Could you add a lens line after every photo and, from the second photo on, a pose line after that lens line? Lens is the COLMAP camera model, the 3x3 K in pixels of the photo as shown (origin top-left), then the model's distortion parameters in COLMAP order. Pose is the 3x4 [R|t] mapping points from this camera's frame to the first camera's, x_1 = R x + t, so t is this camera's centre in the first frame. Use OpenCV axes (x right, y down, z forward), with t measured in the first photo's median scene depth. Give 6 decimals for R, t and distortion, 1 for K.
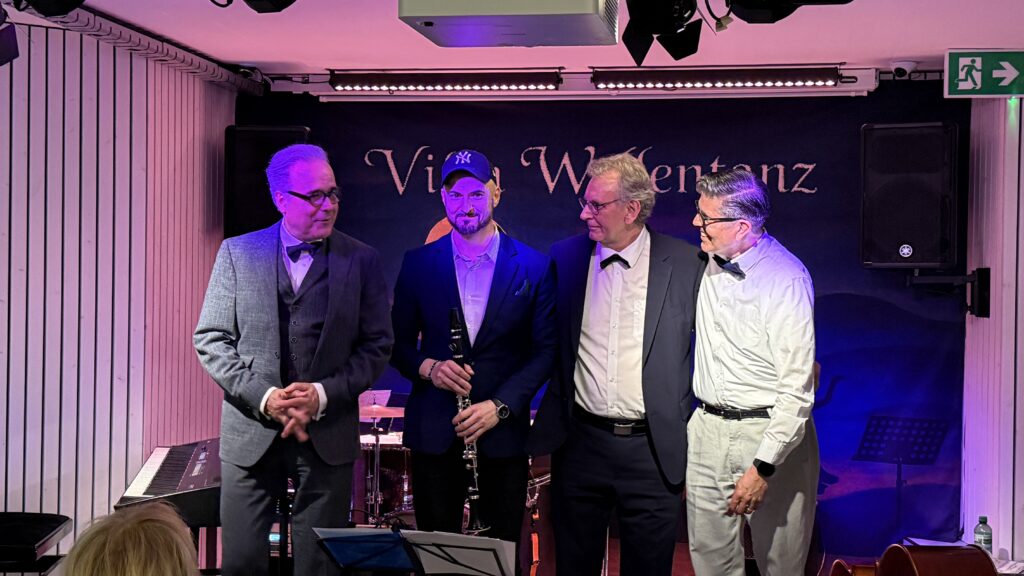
lens RADIAL K [[1370.8, 0, 512.0], [0, 1370.8, 288.0], [0, 0, 1]] dist [0.075339, 0.013828]
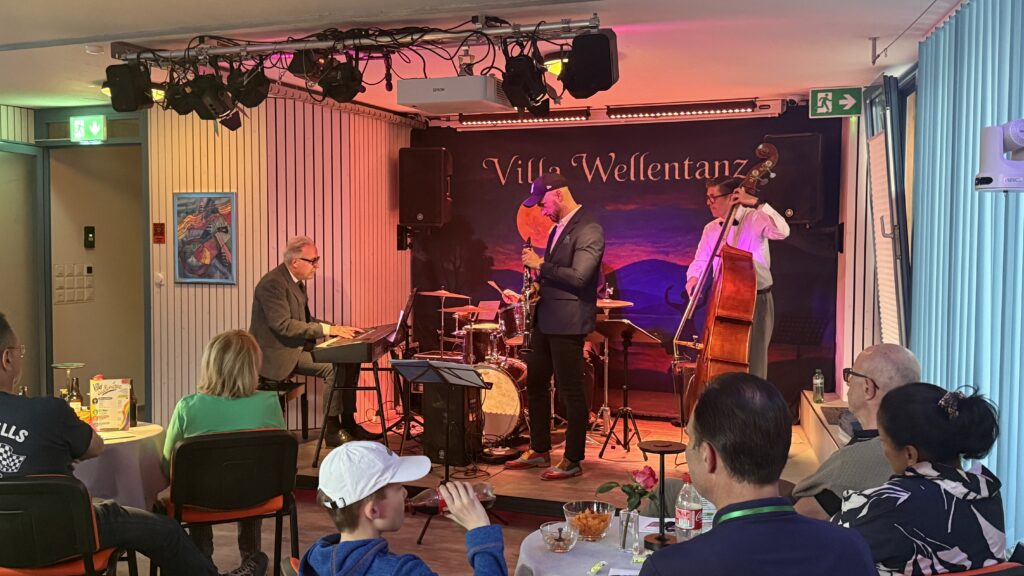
lens RADIAL K [[999.1, 0, 498.0], [0, 999.1, 291.1], [0, 0, 1]] dist [0.009471, 0.001065]
pose [[0.976207, -0.002182, -0.216829, 0.190703], [0.011385, 0.999086, 0.041202, 0.011893], [0.216541, -0.042691, 0.975340, -0.214498]]
